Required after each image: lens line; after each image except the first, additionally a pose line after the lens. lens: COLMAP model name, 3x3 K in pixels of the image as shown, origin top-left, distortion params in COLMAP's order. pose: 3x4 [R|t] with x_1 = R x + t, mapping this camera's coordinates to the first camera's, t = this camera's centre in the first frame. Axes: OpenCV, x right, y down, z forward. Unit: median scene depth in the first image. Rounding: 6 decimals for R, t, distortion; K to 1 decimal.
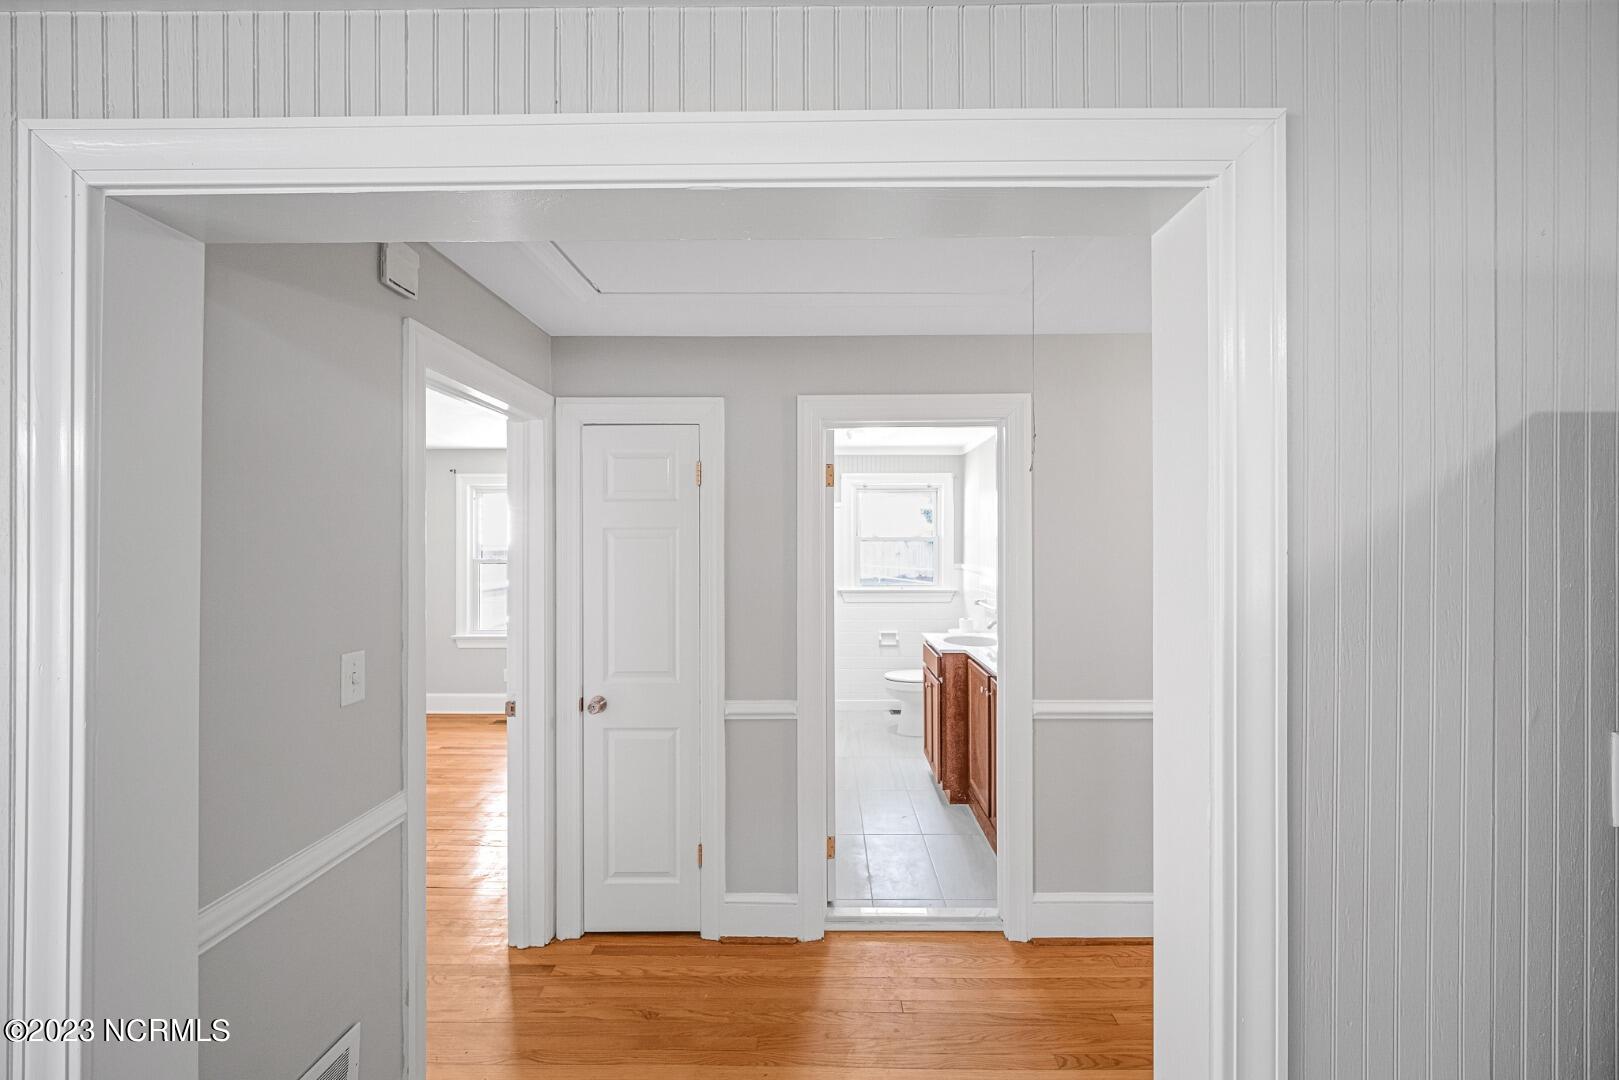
lens RADIAL K [[665.1, 0, 809.5], [0, 665.1, 540.0], [0, 0, 1]] dist [0.000457, 0.000008]
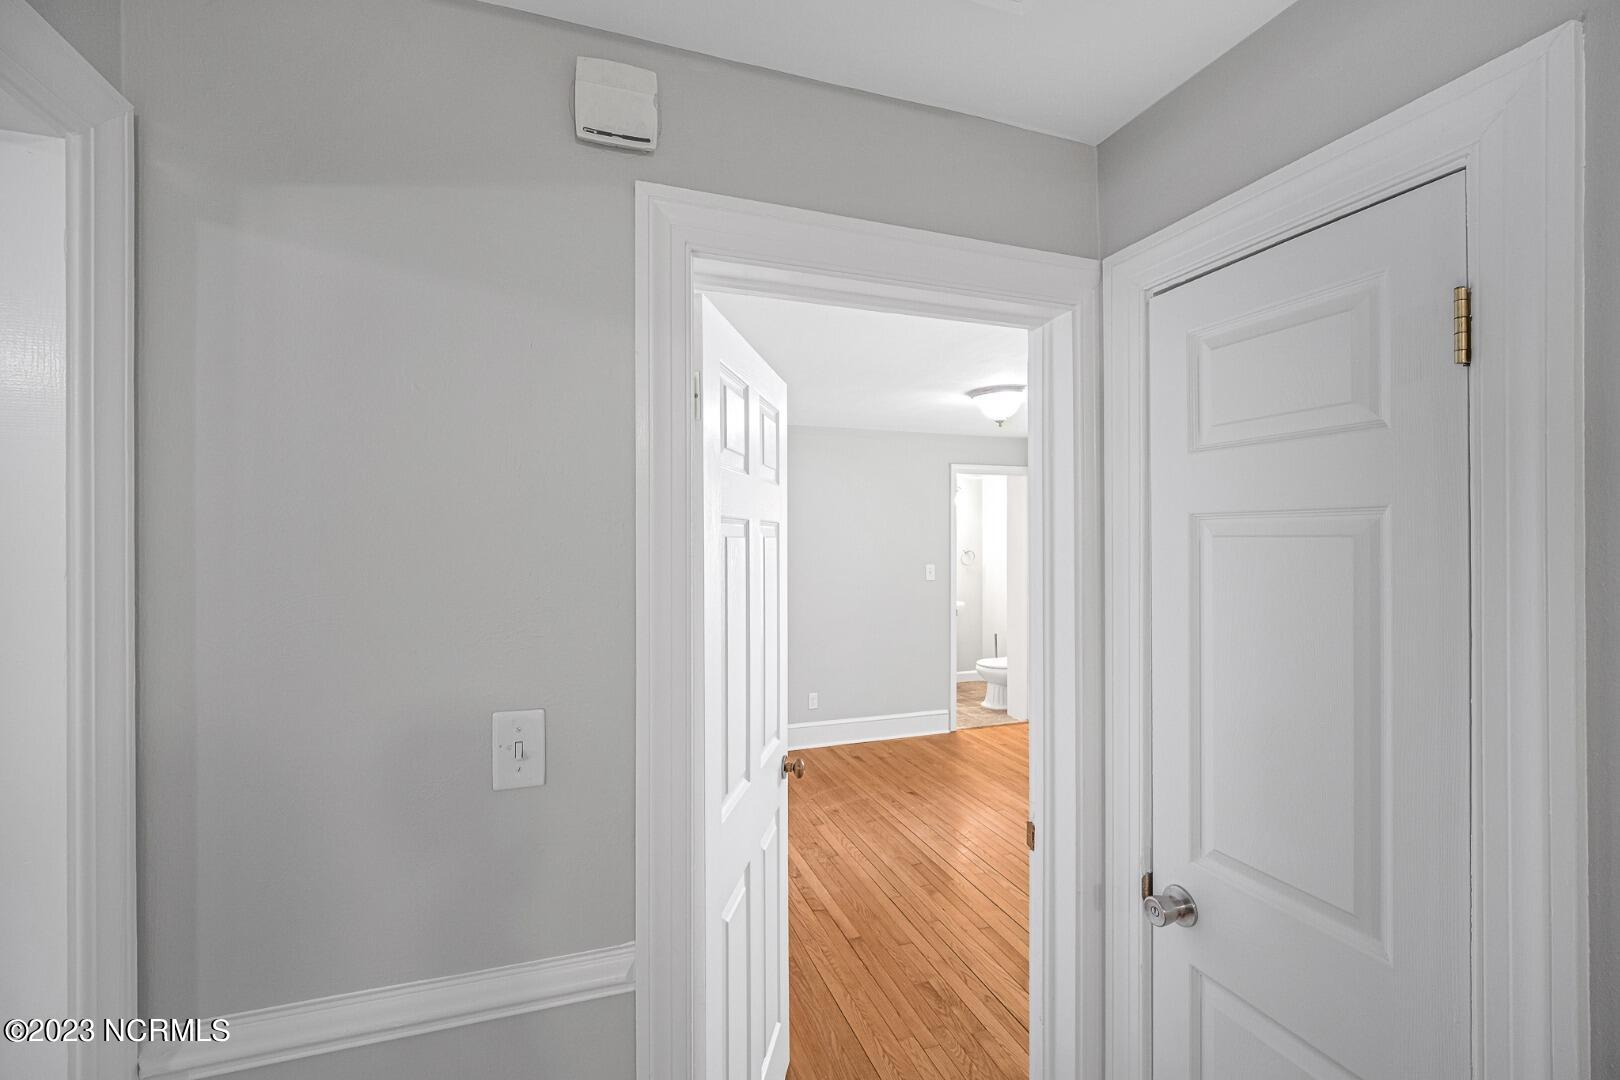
lens RADIAL K [[692.1, 0, 748.9], [0, 692.1, 533.5], [0, 0, 1]] dist [-0.000559, -0.000022]
pose [[0.339503, -0.001036, -0.940605, 0.025114], [-0.000672, 0.999999, -0.001344, -0.004148], [0.940605, 0.001088, 0.339502, 0.586961]]
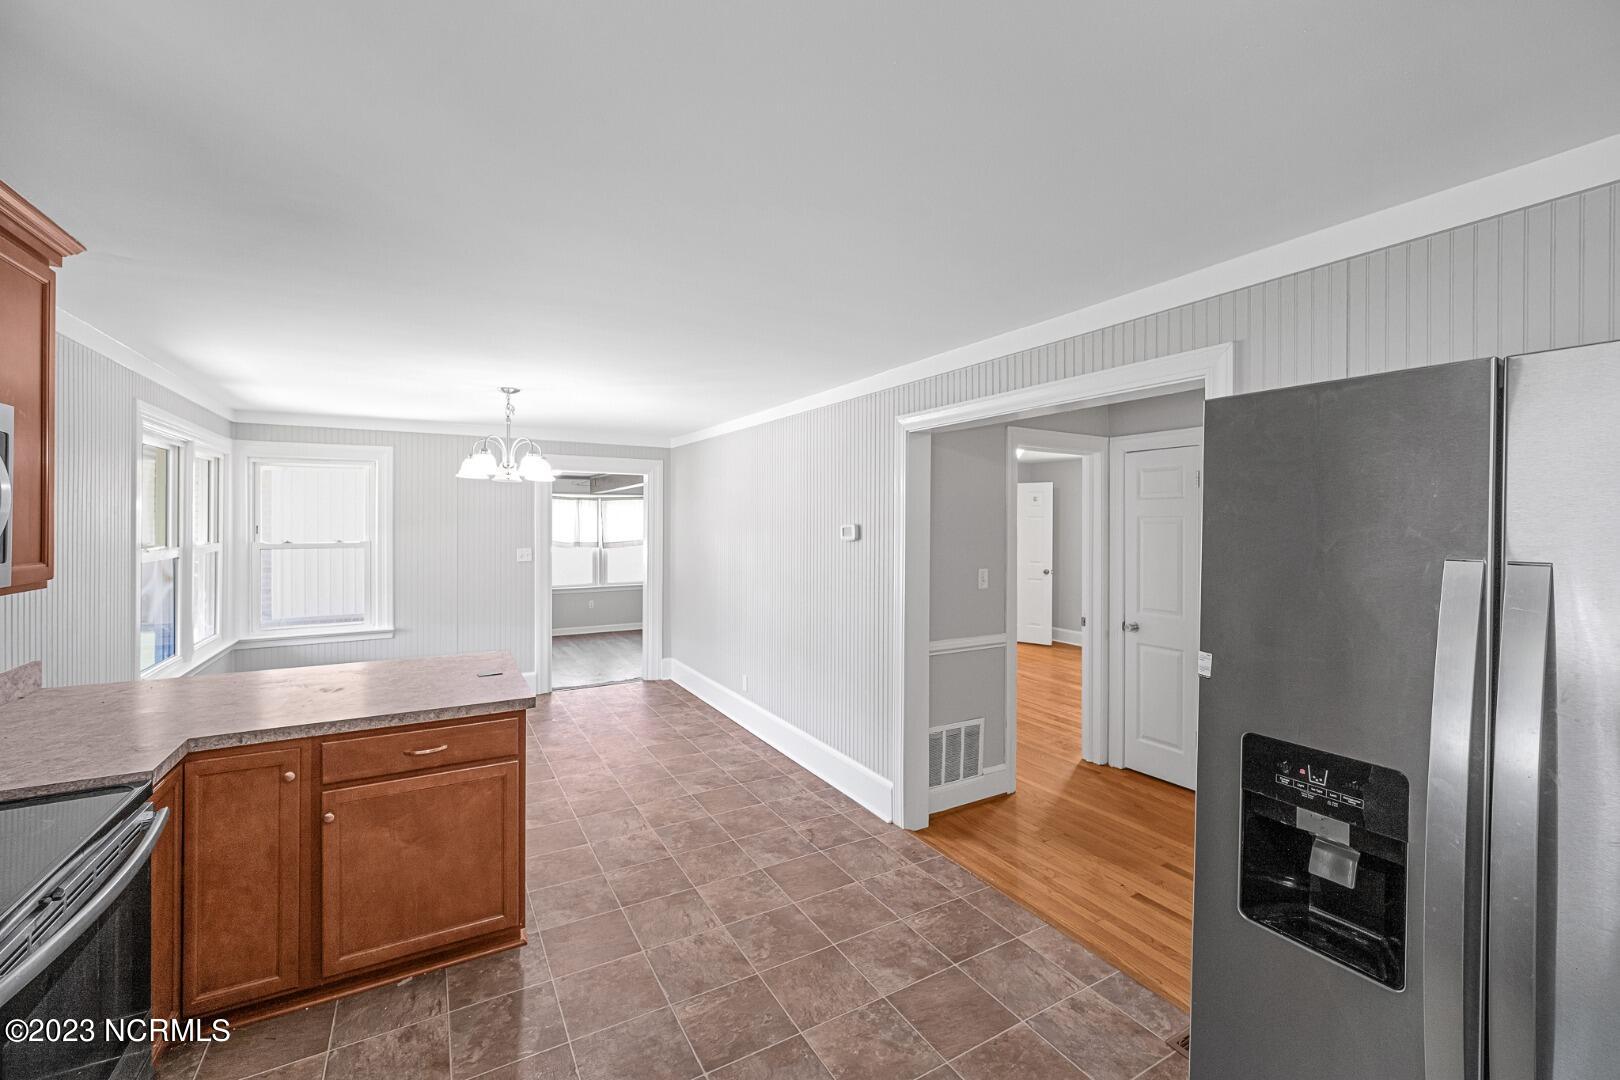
lens RADIAL K [[656.2, 0, 812.9], [0, 656.2, 523.4], [0, 0, 1]] dist [-0.001101, -0.000237]
pose [[0.523021, 0.001040, -0.852319, 0.645611], [-0.004372, 0.999989, -0.001463, 0.003720], [0.852309, 0.004492, 0.523020, -0.498201]]
